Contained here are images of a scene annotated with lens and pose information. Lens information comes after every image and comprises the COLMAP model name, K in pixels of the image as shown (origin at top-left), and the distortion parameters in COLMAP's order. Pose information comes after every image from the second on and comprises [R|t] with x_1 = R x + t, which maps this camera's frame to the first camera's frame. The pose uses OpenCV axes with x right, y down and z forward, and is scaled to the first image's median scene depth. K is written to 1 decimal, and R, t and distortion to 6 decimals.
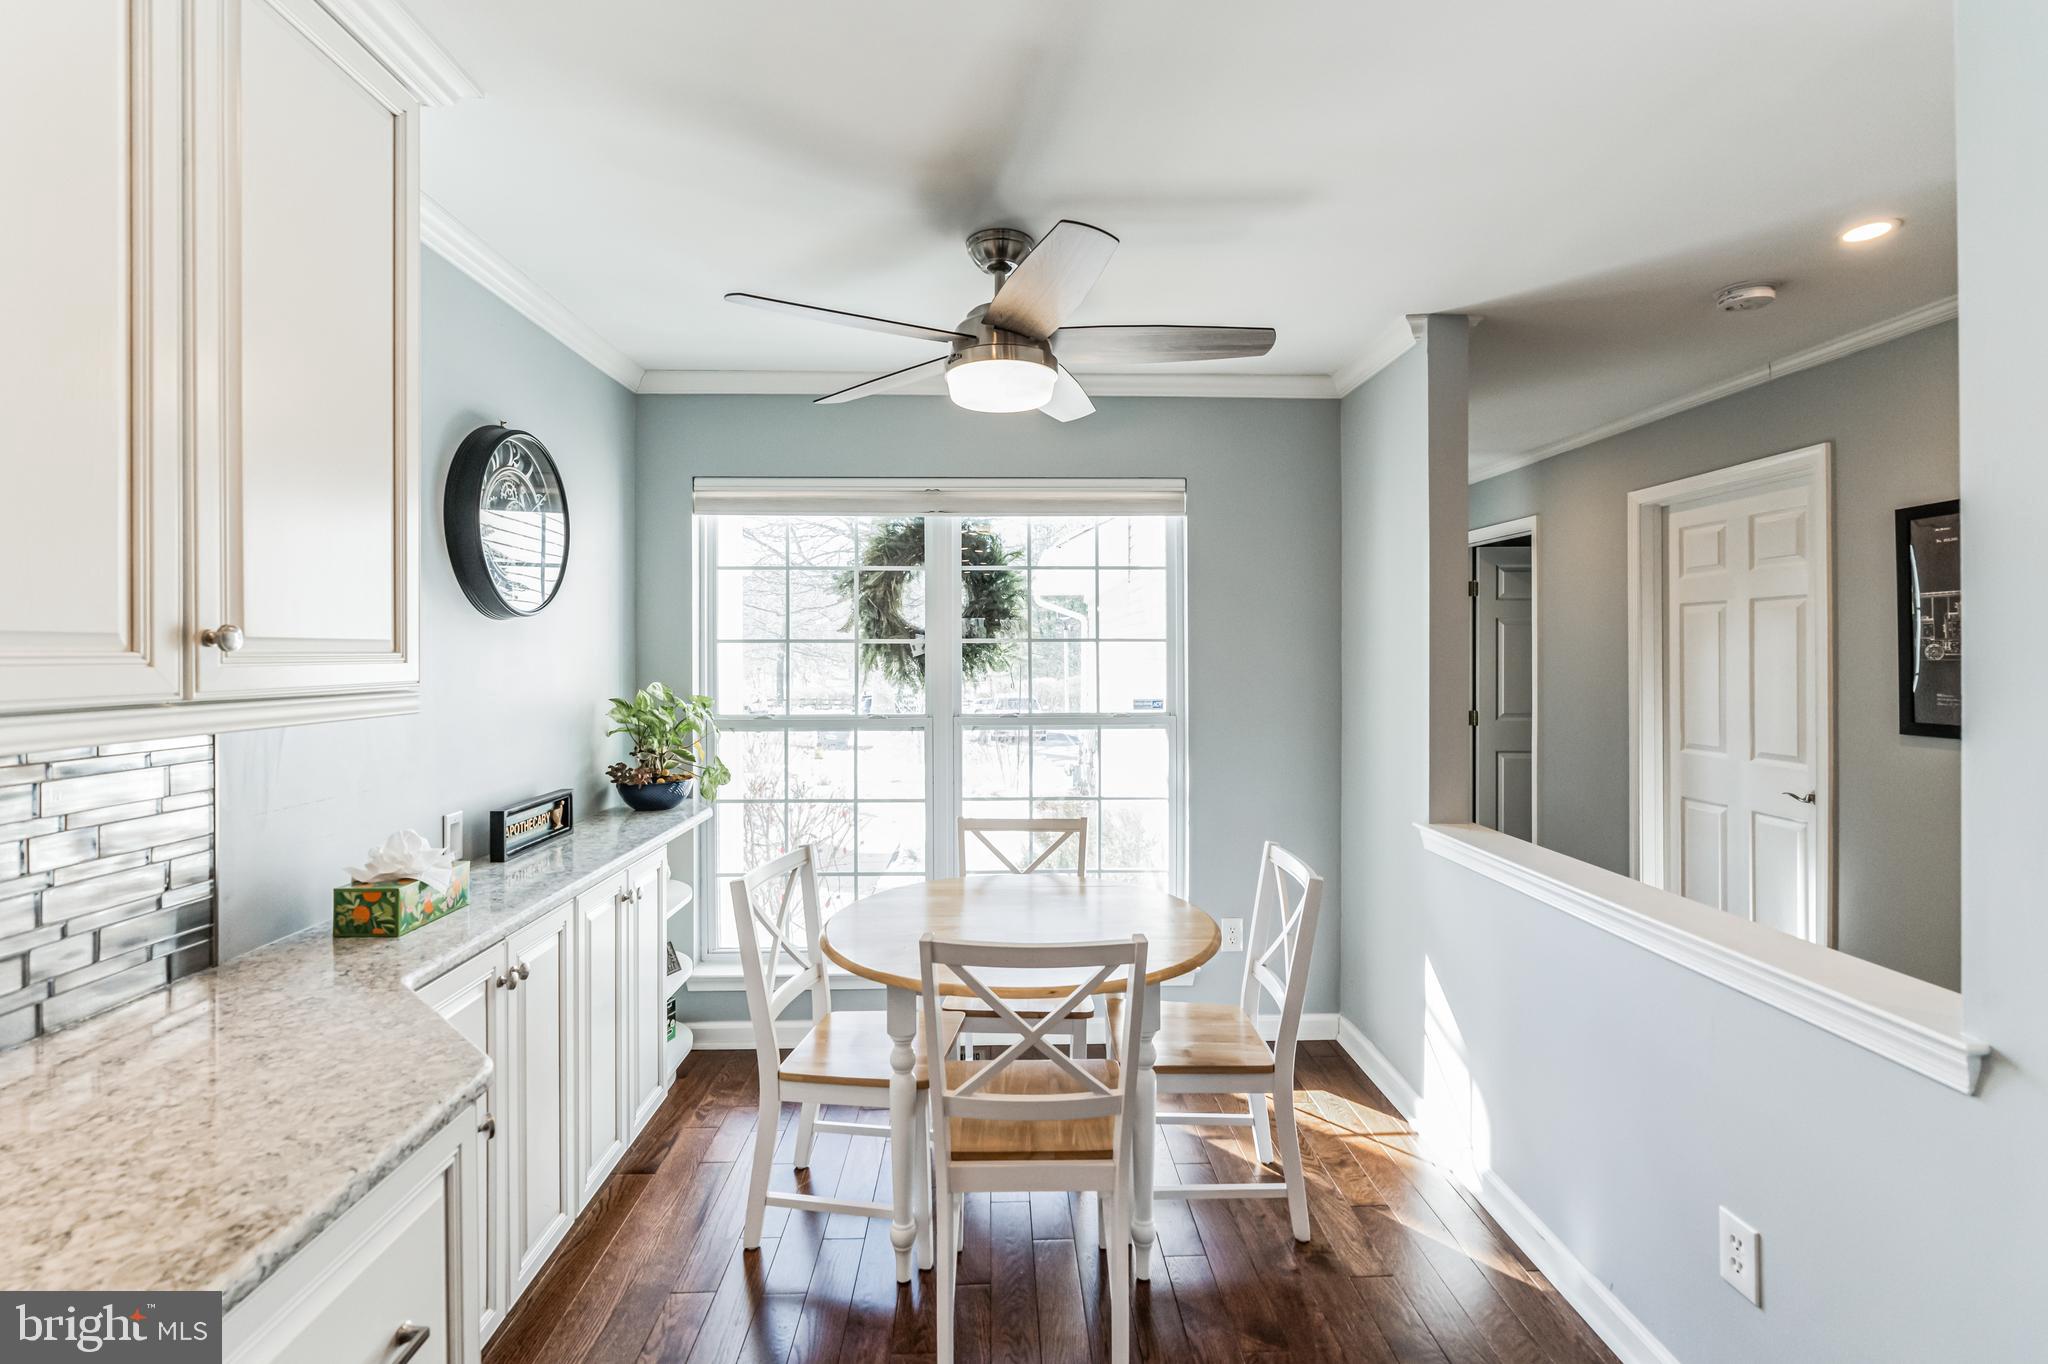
lens RADIAL K [[923.4, 0, 1022.4], [0, 923.4, 665.3], [0, 0, 1]] dist [-0.004997, 0.000450]
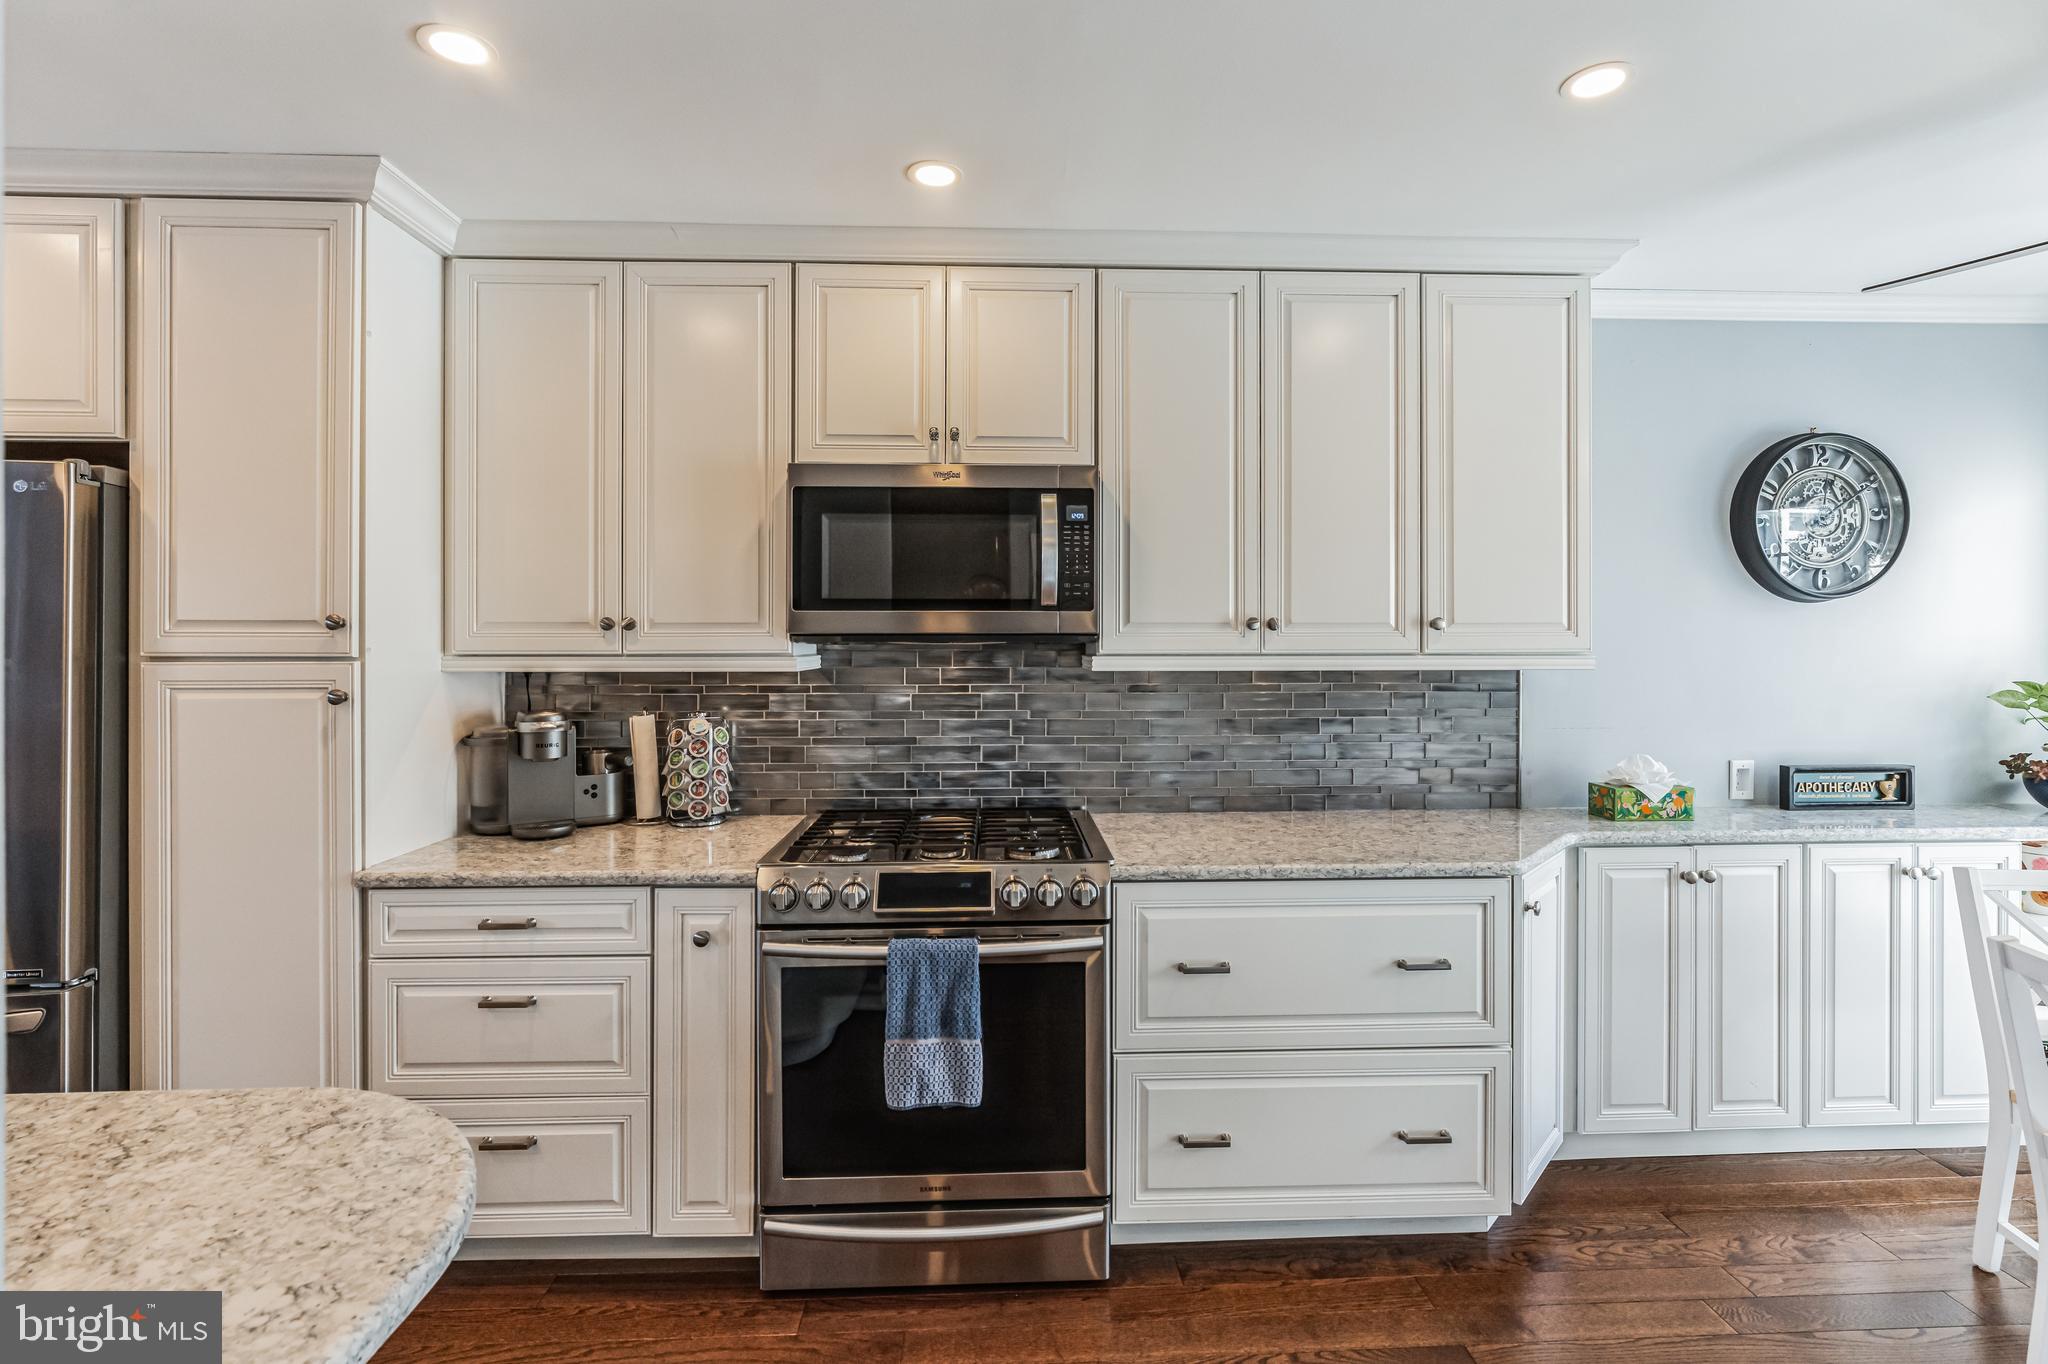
lens RADIAL K [[942.7, 0, 1032.0], [0, 942.7, 644.8], [0, 0, 1]] dist [-0.005022, 0.000464]
pose [[0.011752, 0.002544, -0.999928, 0.457573], [-0.010501, 0.999942, 0.002421, 0.008380], [0.999876, 0.010472, 0.011778, 0.019098]]
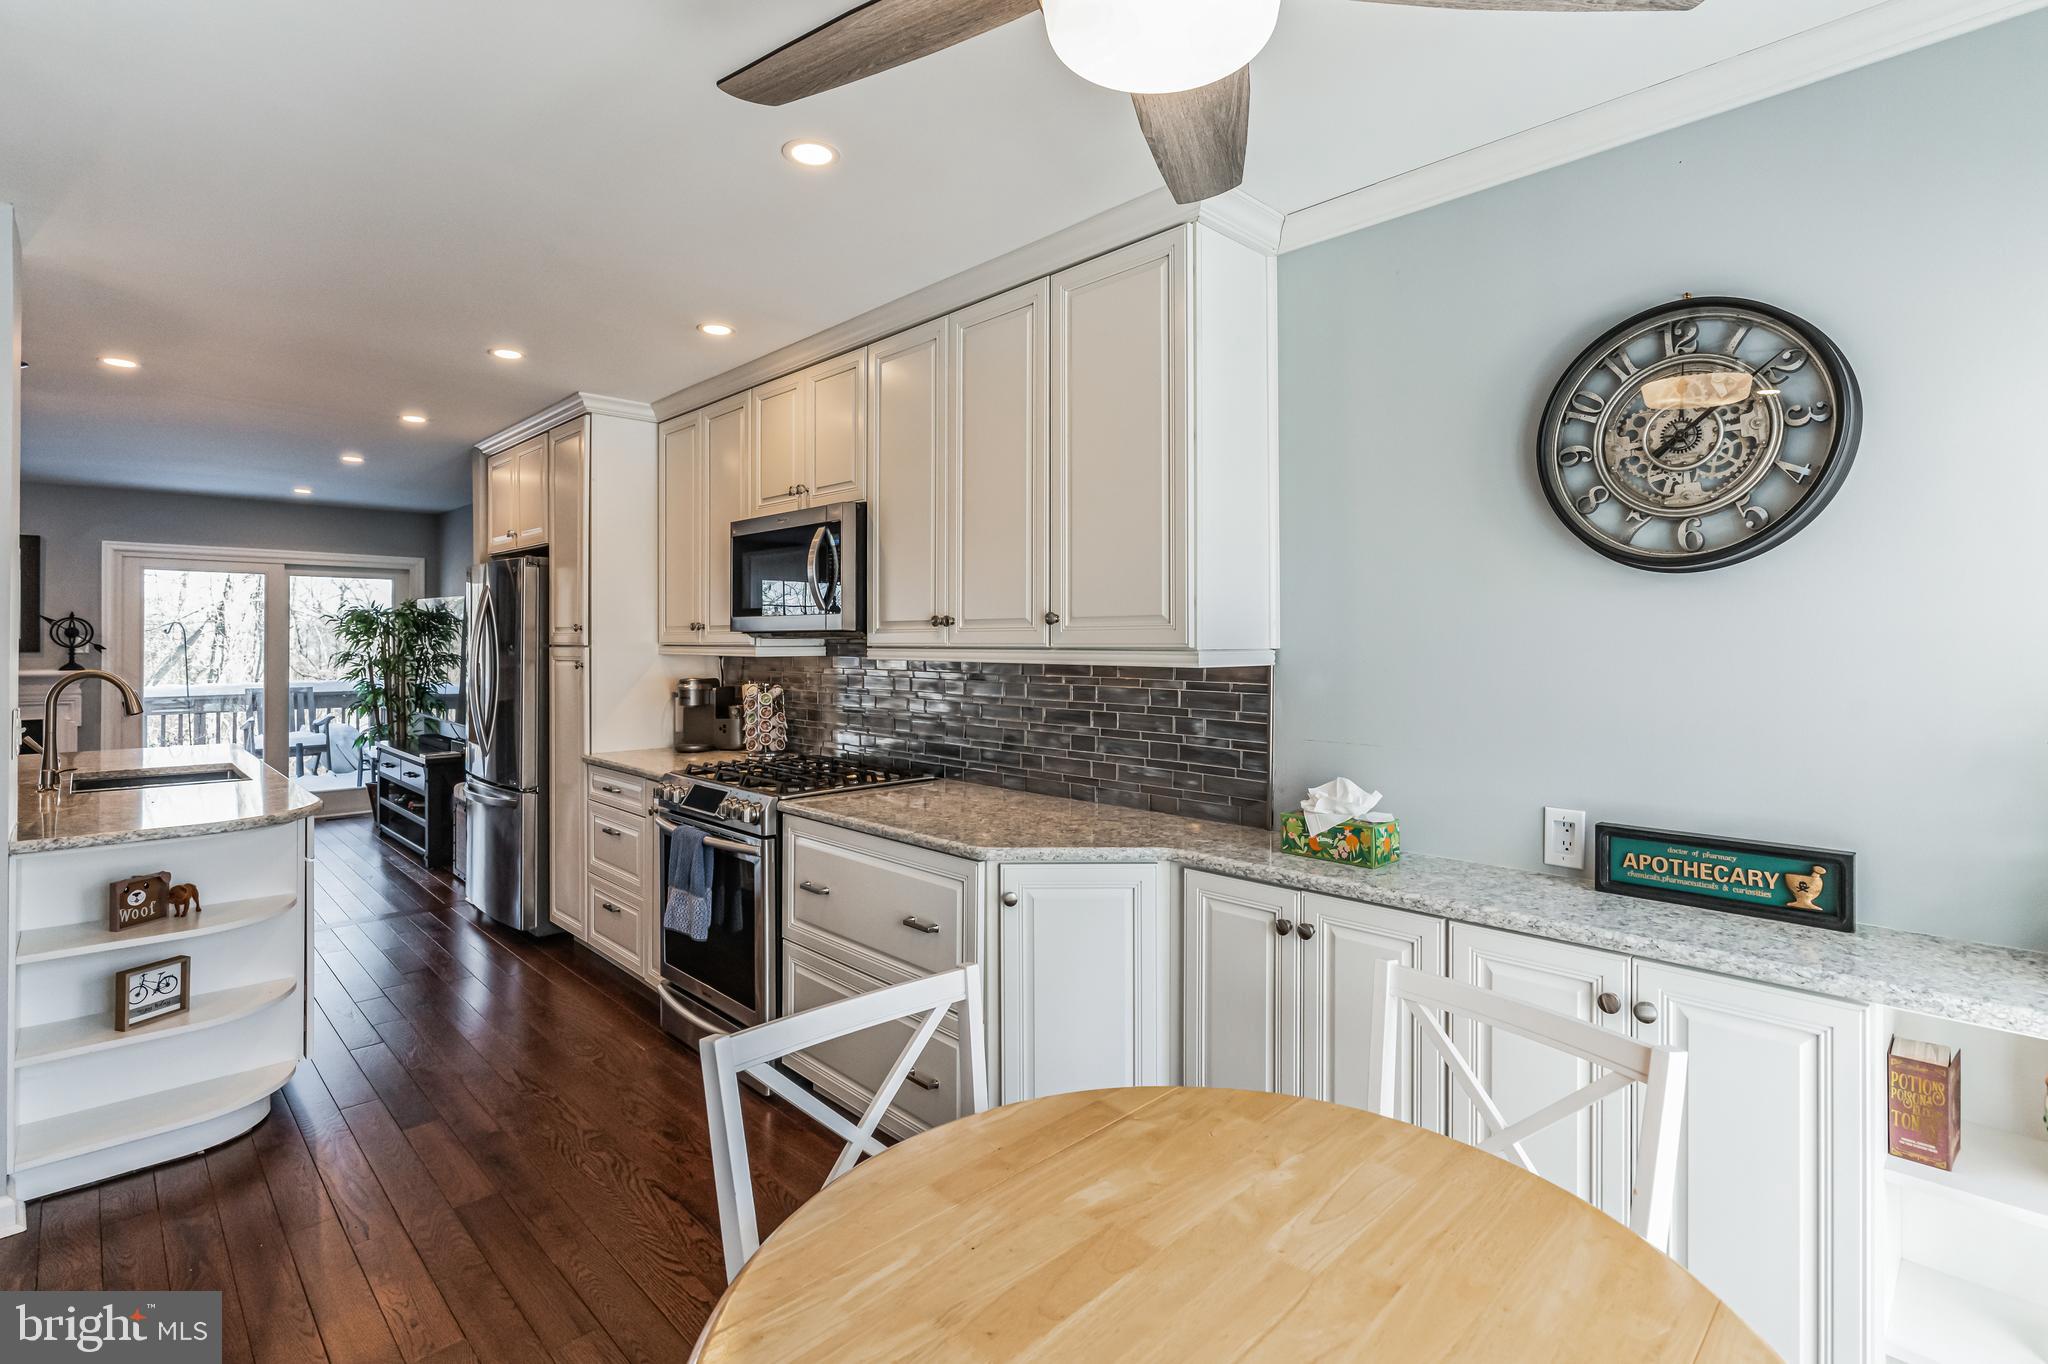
lens RADIAL K [[973.7, 0, 1038.6], [0, 973.7, 635.8], [0, 0, 1]] dist [-0.001524, -0.000446]
pose [[-0.736147, -0.001355, -0.676820, 0.245624], [-0.006344, 0.999968, 0.004899, -0.000005], [0.676792, 0.007900, -0.736132, 0.954151]]
